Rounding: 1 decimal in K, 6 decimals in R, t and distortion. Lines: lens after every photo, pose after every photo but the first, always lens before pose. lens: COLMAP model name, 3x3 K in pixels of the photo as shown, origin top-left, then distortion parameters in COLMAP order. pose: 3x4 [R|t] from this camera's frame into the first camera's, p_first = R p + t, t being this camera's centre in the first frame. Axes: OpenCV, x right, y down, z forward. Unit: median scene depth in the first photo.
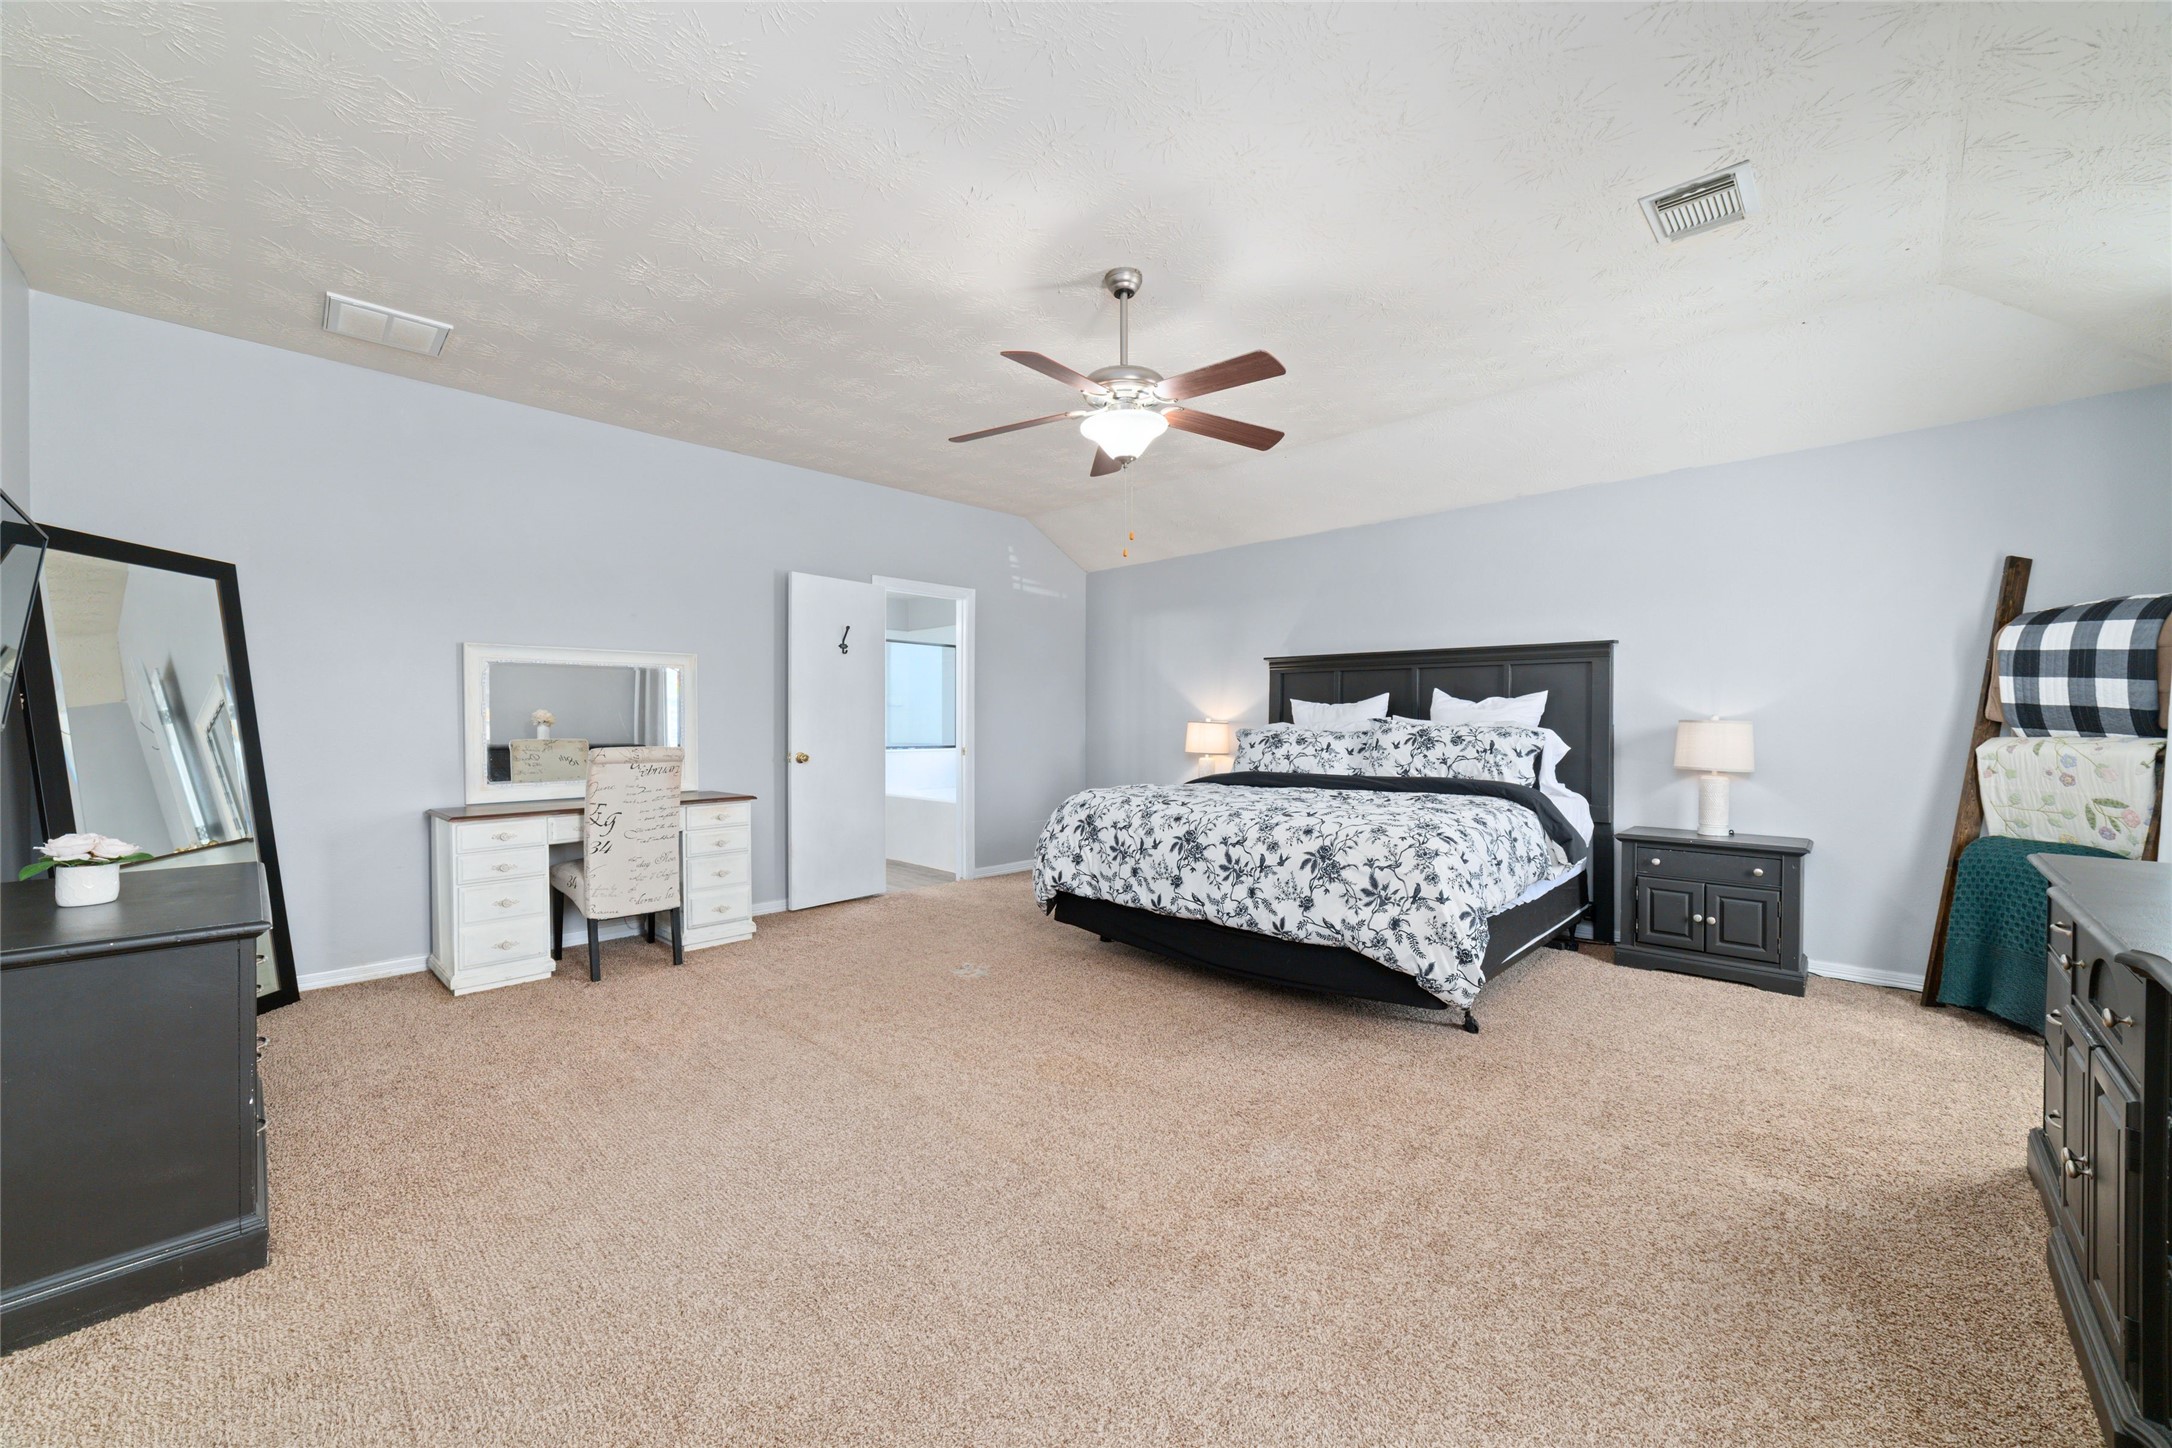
lens RADIAL K [[831.2, 0, 1092.4], [0, 831.2, 724.8], [0, 0, 1]] dist [-0.016378, 0.004467]
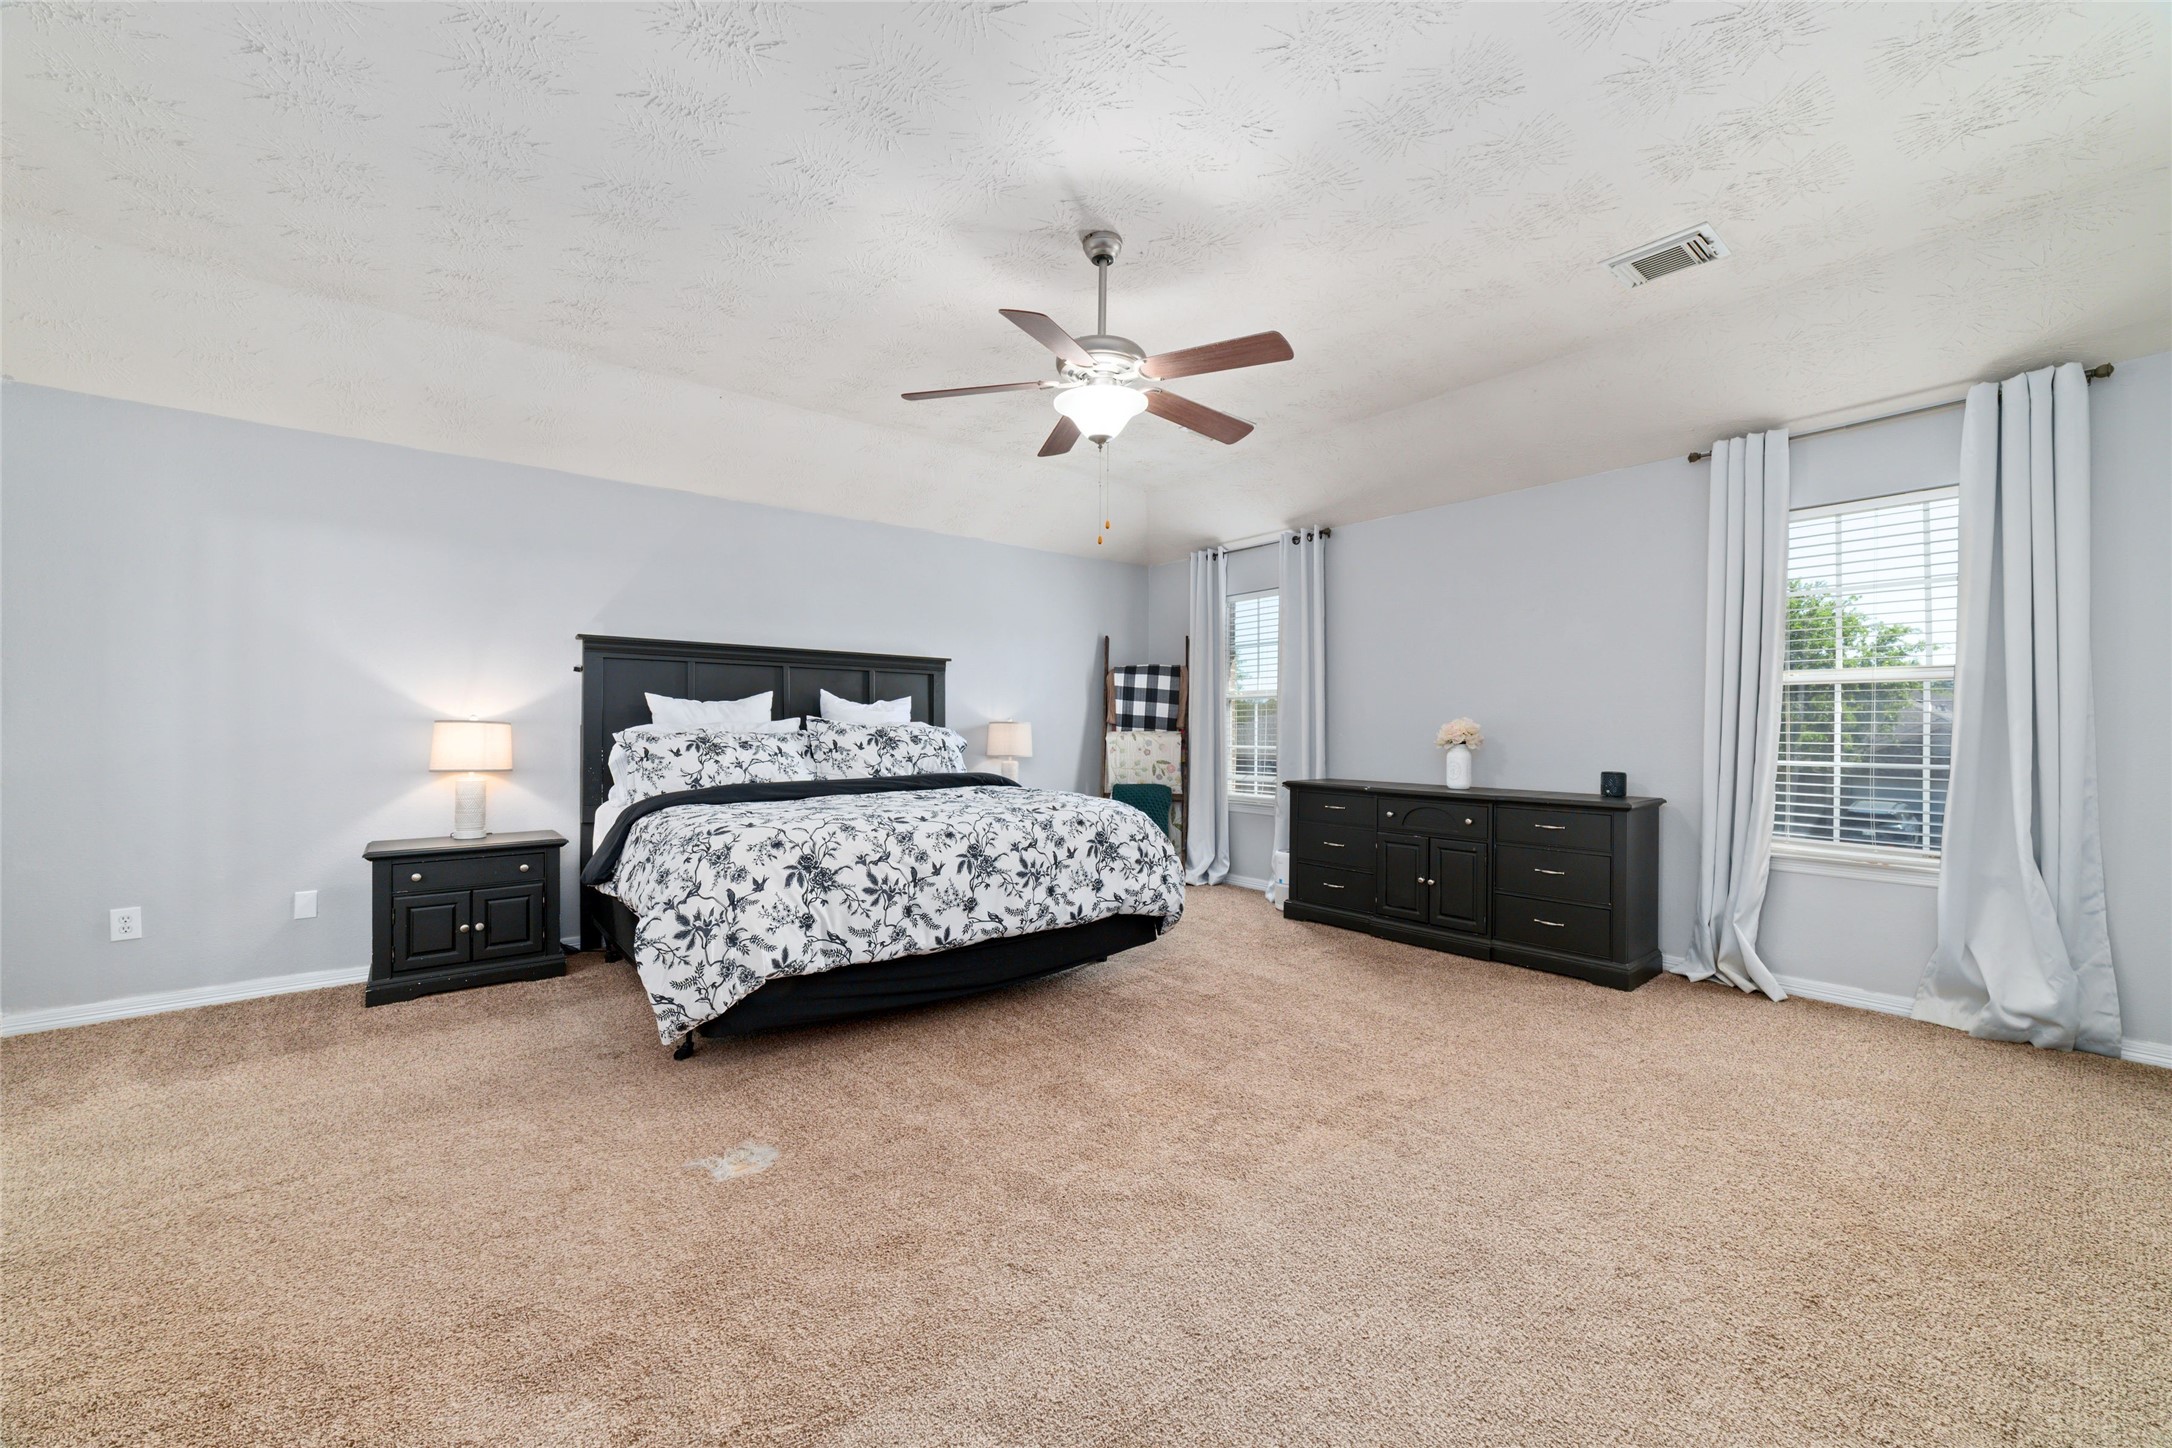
lens RADIAL K [[831.2, 0, 1092.4], [0, 831.2, 724.8], [0, 0, 1]] dist [-0.016378, 0.004467]
pose [[0.121767, -0.000057, 0.992559, -0.728635], [0.000883, 1.000000, -0.000050, -0.000835], [-0.992558, 0.000883, 0.121767, 0.742846]]
